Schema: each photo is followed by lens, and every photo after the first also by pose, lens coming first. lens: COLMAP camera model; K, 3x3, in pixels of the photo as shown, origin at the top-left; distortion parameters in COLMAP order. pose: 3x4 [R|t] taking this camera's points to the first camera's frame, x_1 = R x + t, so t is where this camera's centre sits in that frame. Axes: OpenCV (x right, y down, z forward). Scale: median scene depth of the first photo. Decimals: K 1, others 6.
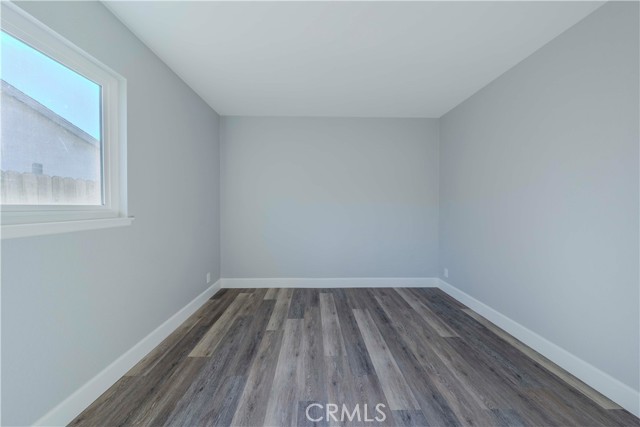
lens RADIAL K [[214.1, 0, 317.0], [0, 214.1, 213.6], [0, 0, 1]] dist [0.002813, -0.000261]
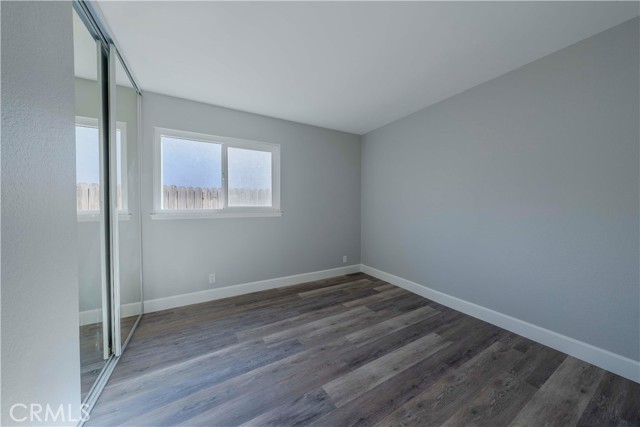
lens RADIAL K [[214.1, 0, 320.0], [0, 214.1, 214.7], [0, 0, 1]] dist [0.002813, -0.000261]
pose [[0.478419, 0.033032, -0.877510, 0.781452], [-0.030333, 0.999318, 0.021080, -0.010135], [0.877608, 0.016532, 0.479094, 0.257469]]
